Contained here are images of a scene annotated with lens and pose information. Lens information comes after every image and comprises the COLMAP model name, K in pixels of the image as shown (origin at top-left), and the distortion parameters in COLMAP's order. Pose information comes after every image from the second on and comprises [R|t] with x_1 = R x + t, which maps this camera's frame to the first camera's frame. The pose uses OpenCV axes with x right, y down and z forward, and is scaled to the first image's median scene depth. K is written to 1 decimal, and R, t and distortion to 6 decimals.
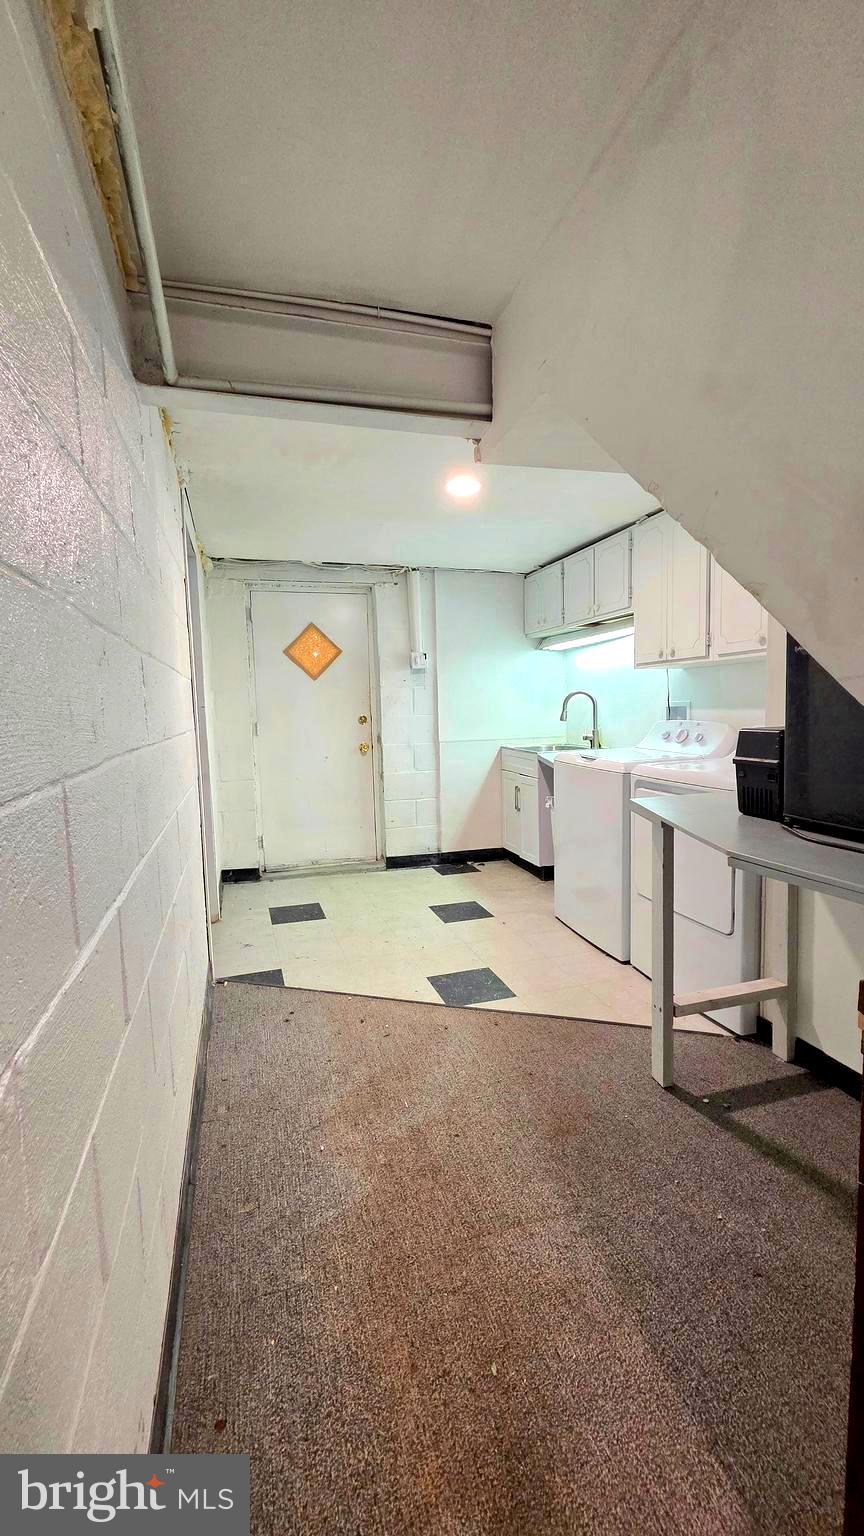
lens RADIAL K [[629.7, 0, 423.5], [0, 629.7, 767.5], [0, 0, 1]] dist [-0.001423, -0.000528]
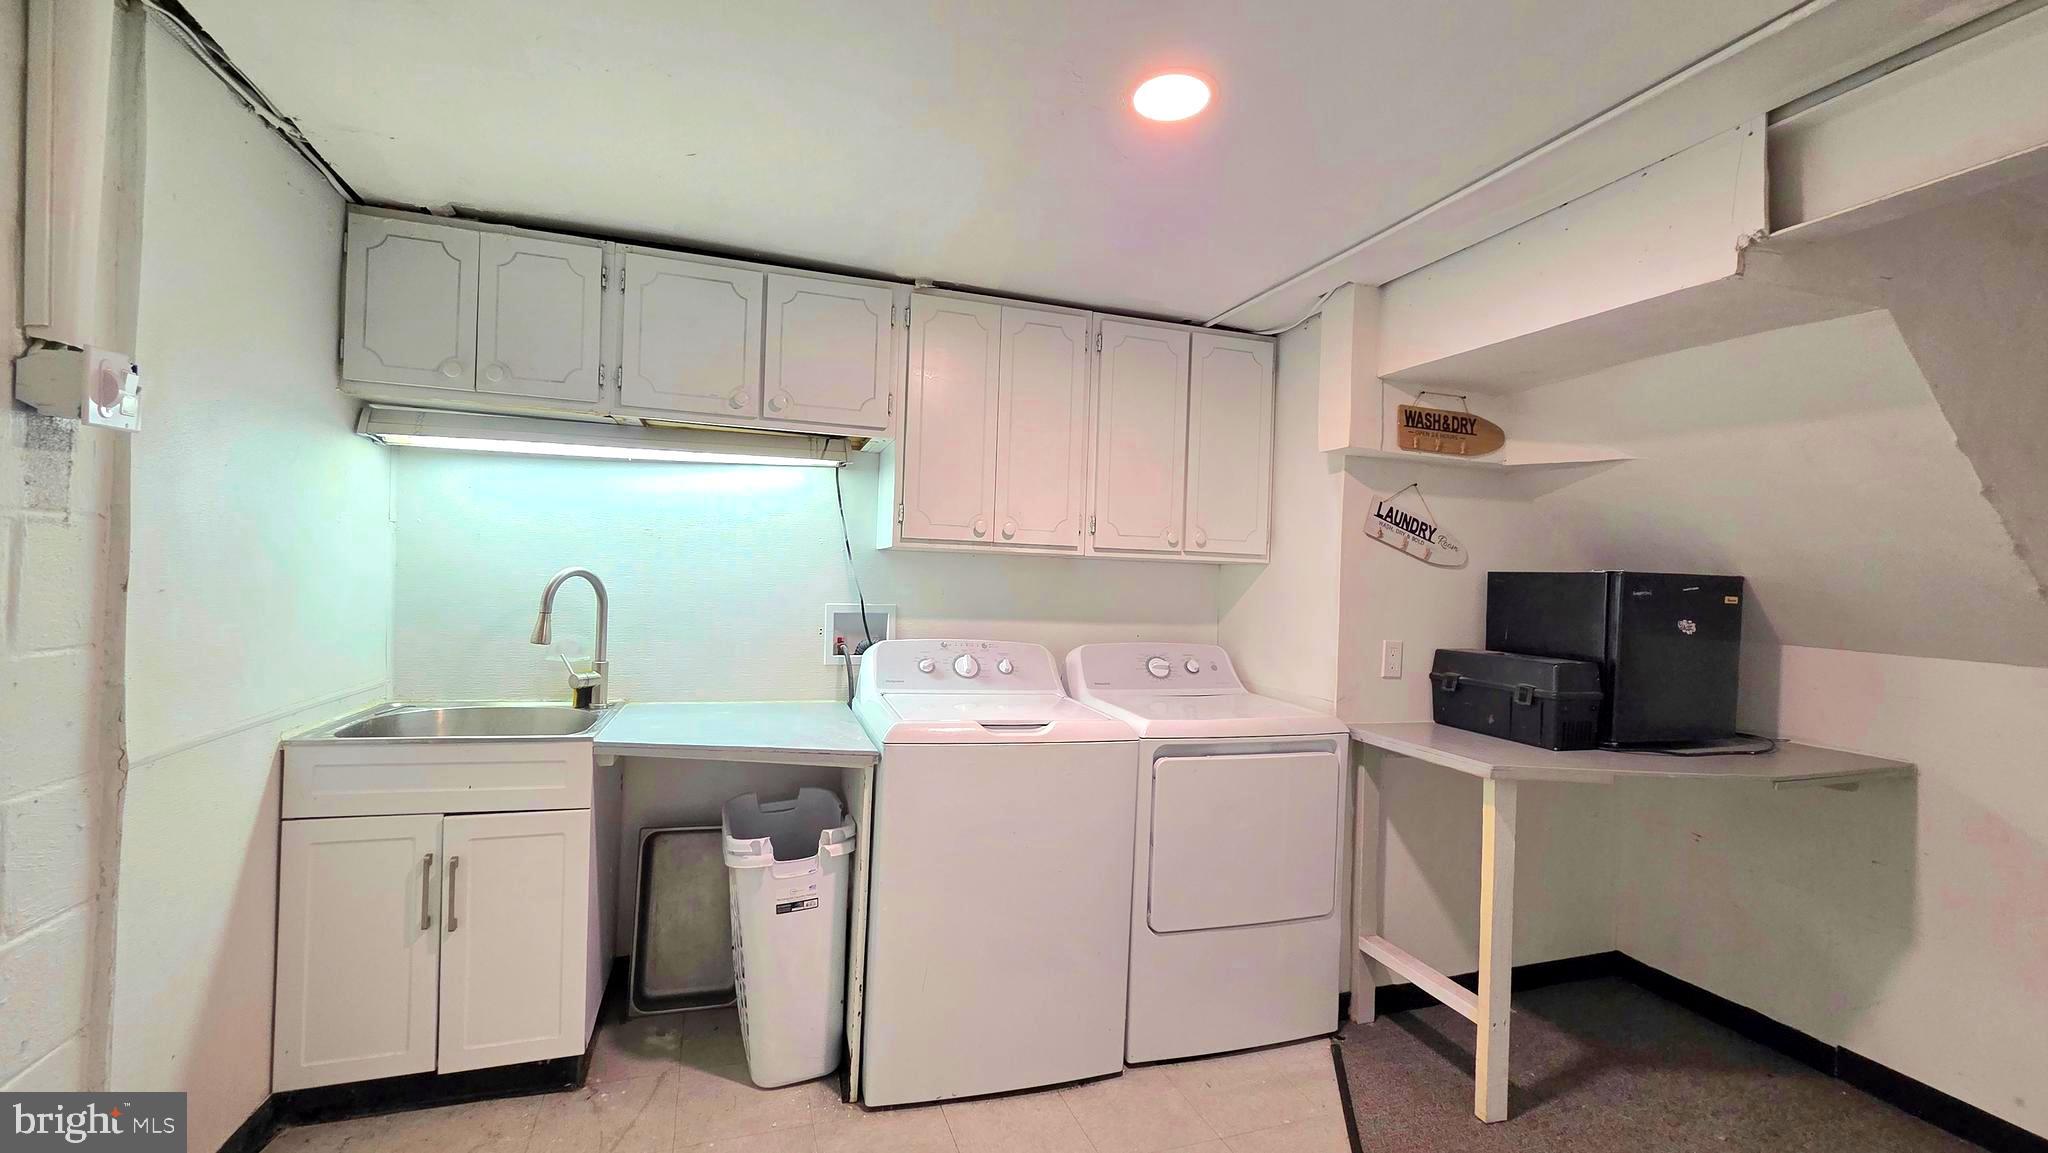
lens RADIAL K [[839.6, 0, 1027.6], [0, 839.6, 579.3], [0, 0, 1]] dist [-0.001423, -0.000528]
pose [[-0.035303, 0.047403, 0.998252, -0.561029], [0.083037, 0.995560, -0.044338, -0.125922], [-0.995921, 0.081327, -0.039082, 1.363173]]
